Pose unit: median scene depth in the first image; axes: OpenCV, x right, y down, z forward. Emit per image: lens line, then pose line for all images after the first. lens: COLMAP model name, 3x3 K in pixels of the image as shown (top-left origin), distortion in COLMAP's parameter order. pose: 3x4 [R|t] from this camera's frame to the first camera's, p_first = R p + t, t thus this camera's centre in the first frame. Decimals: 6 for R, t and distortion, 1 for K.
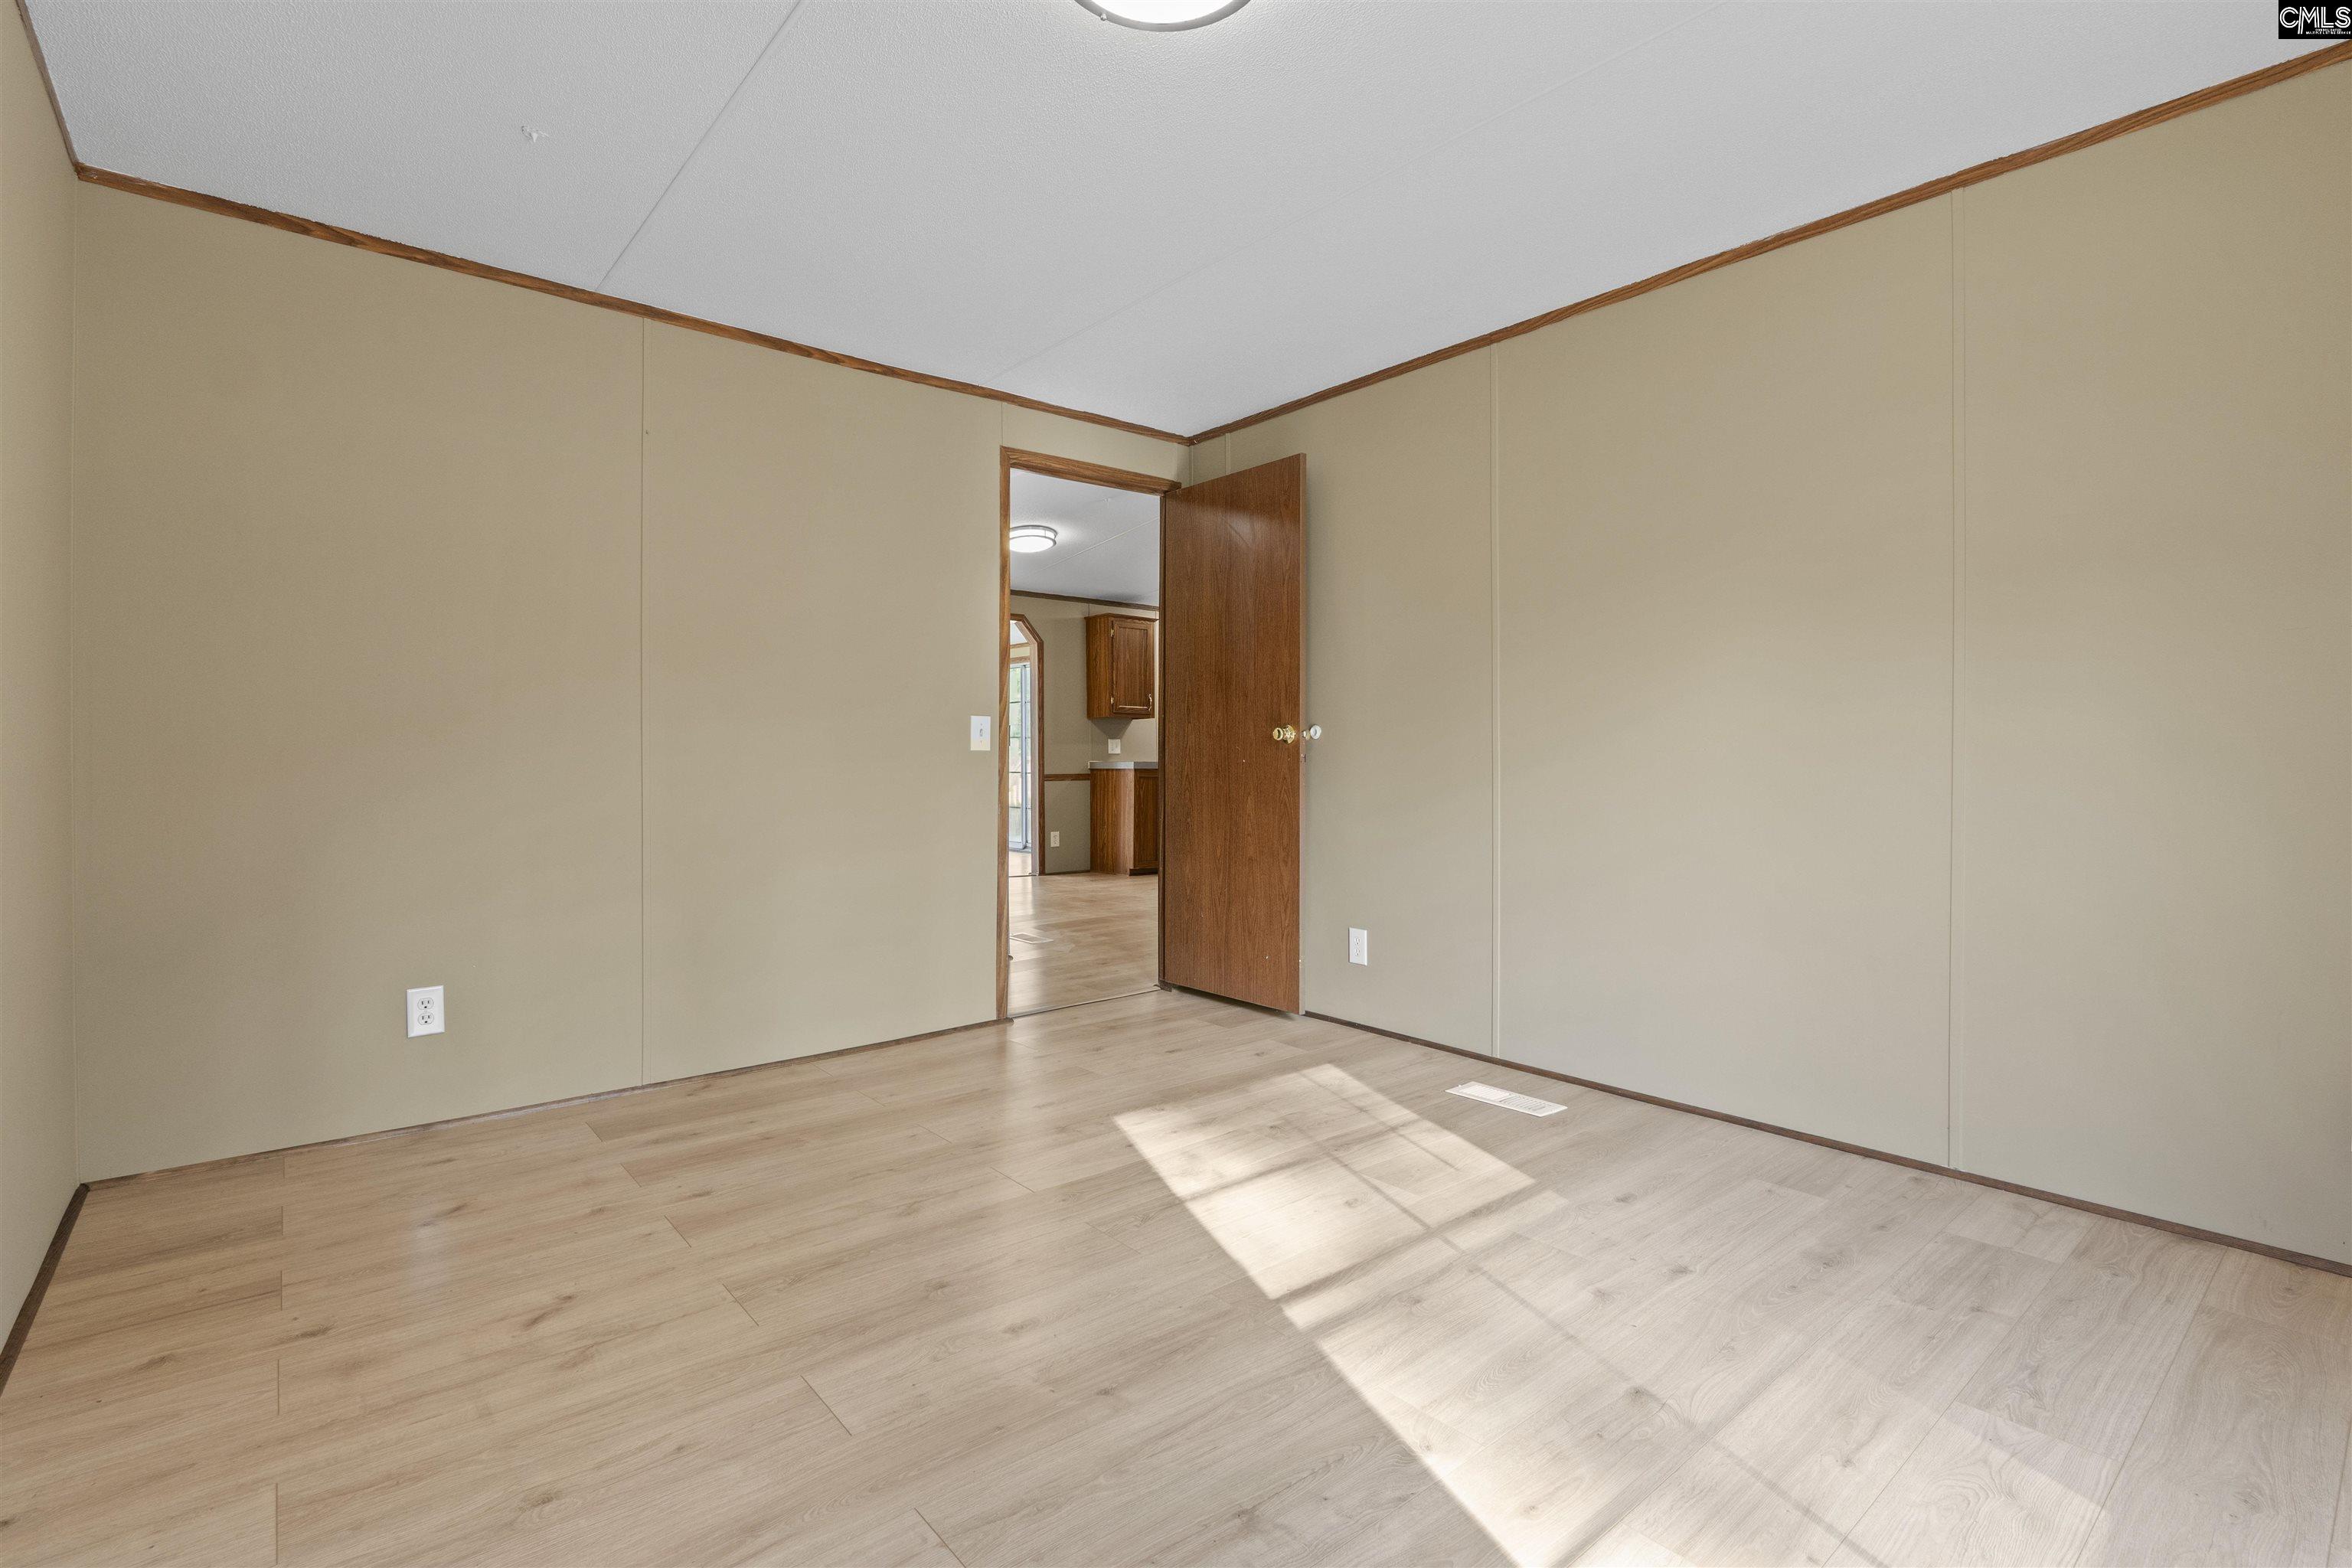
lens RADIAL K [[1083.2, 0, 1178.9], [0, 1083.2, 770.0], [0, 0, 1]] dist [-0.012803, 0.001514]
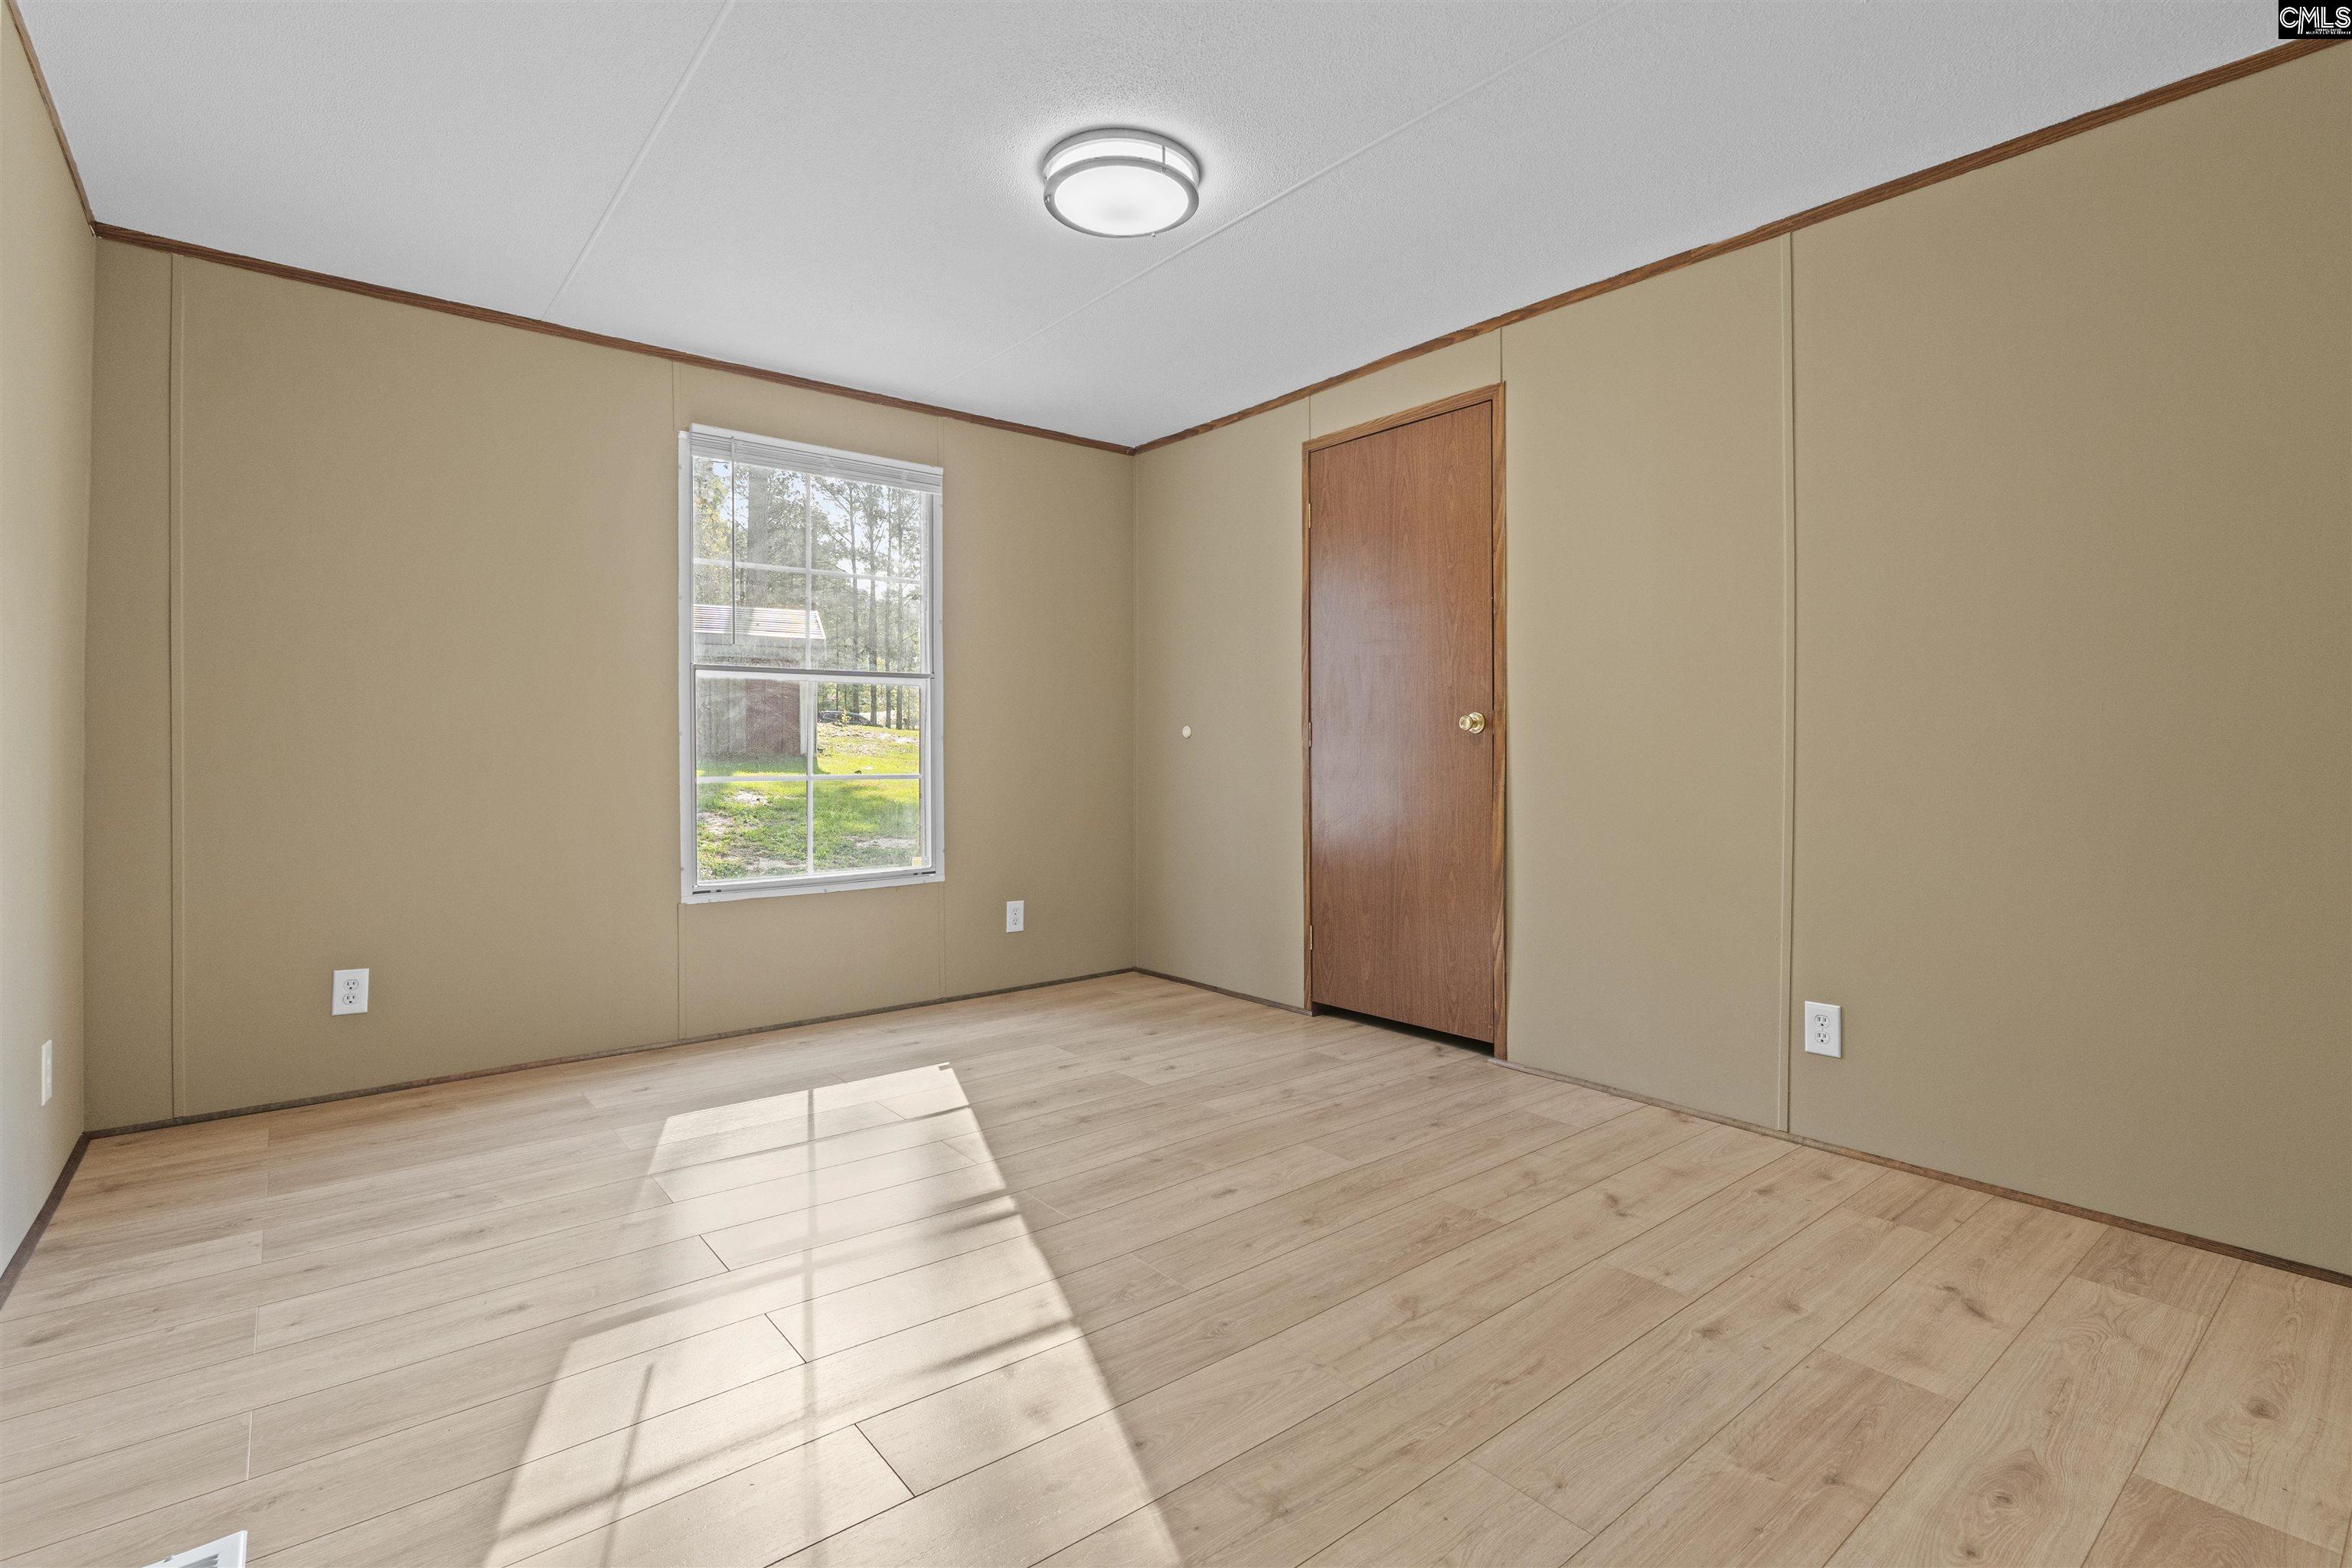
lens RADIAL K [[1083.2, 0, 1176.4], [0, 1083.2, 768.2], [0, 0, 1]] dist [-0.012803, 0.001514]
pose [[-0.999892, 0.000392, 0.014702, -0.102222], [0.000743, 0.999715, 0.023864, -0.021106], [-0.014688, 0.023872, -0.999607, 2.163375]]
